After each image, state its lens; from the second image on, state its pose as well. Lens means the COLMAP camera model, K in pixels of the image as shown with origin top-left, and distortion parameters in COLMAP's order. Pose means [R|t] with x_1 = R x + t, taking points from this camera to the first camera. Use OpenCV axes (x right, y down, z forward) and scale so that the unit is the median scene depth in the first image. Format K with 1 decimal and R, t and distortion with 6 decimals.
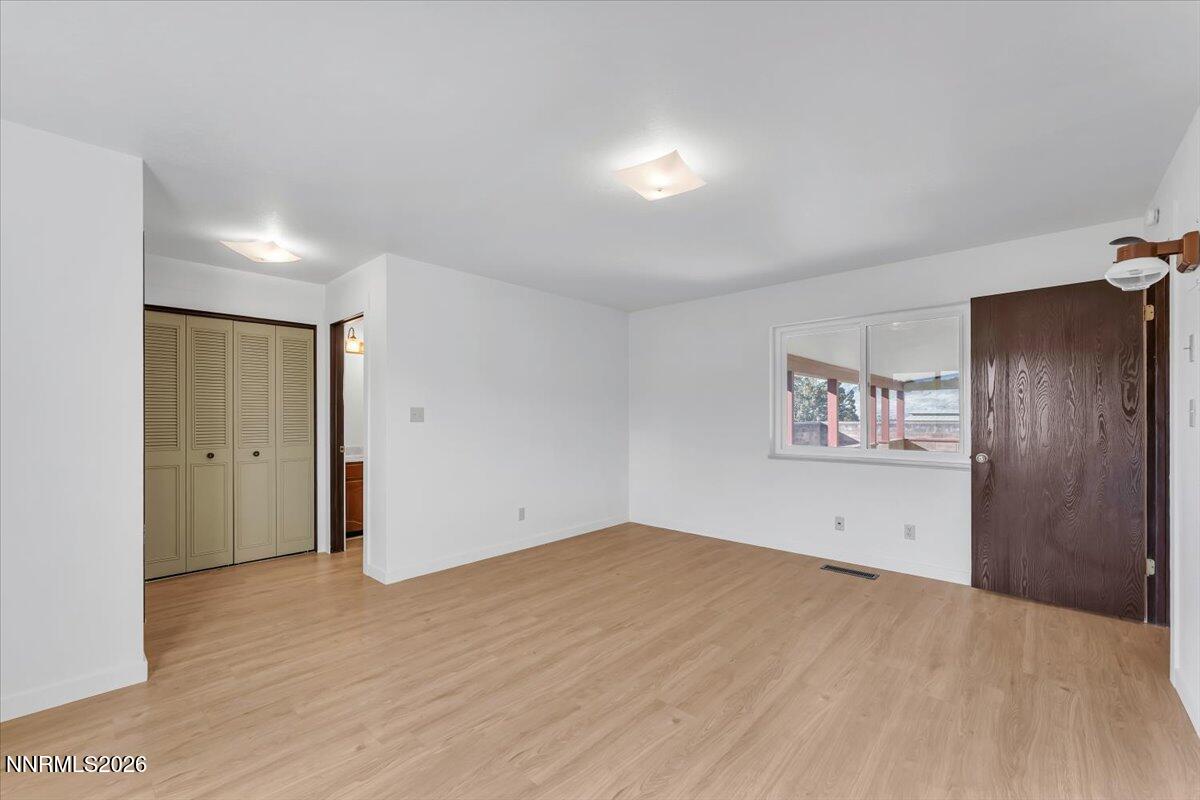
lens RADIAL K [[487.3, 0, 601.9], [0, 487.3, 408.8], [0, 0, 1]] dist [0.007734, 0.000038]
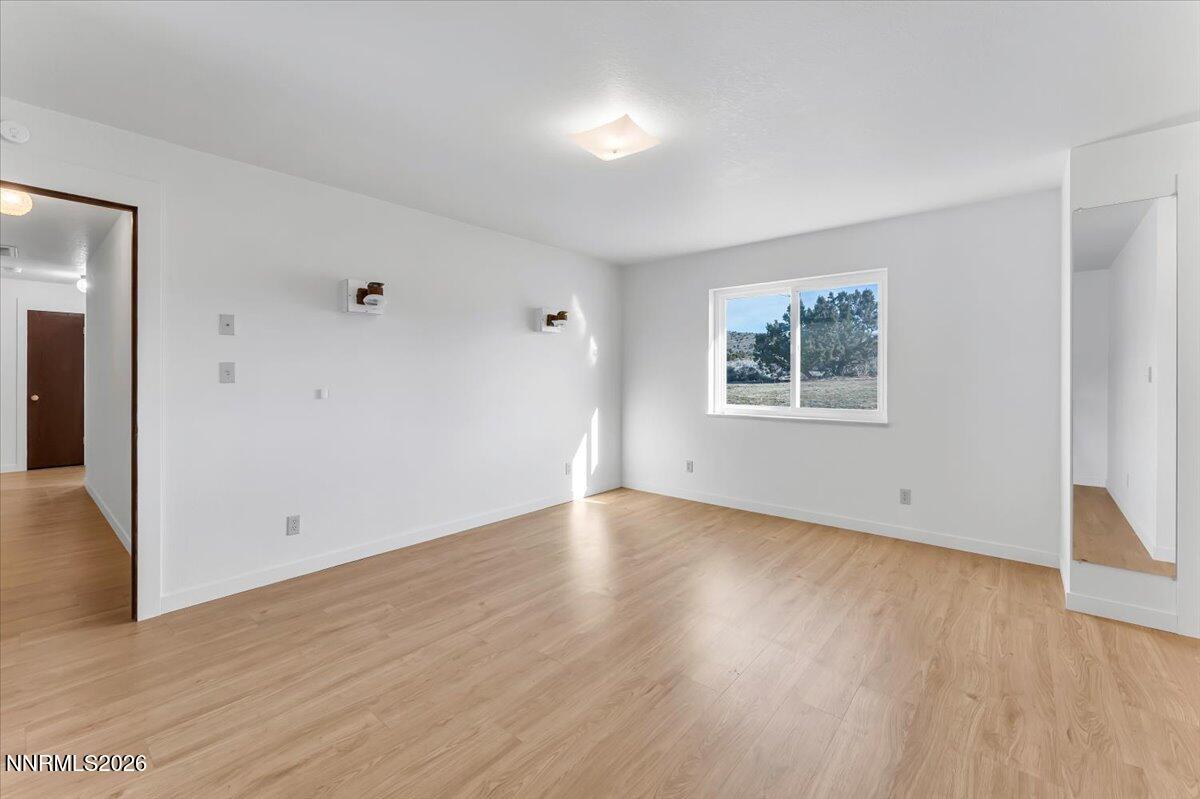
lens RADIAL K [[487.3, 0, 601.9], [0, 487.3, 408.3], [0, 0, 1]] dist [0.007734, 0.000038]
pose [[-0.998964, 0.001766, -0.045475, 0.188187], [-0.000500, 0.998761, 0.049765, 0.033677], [0.045506, 0.049736, -0.997725, 1.978491]]
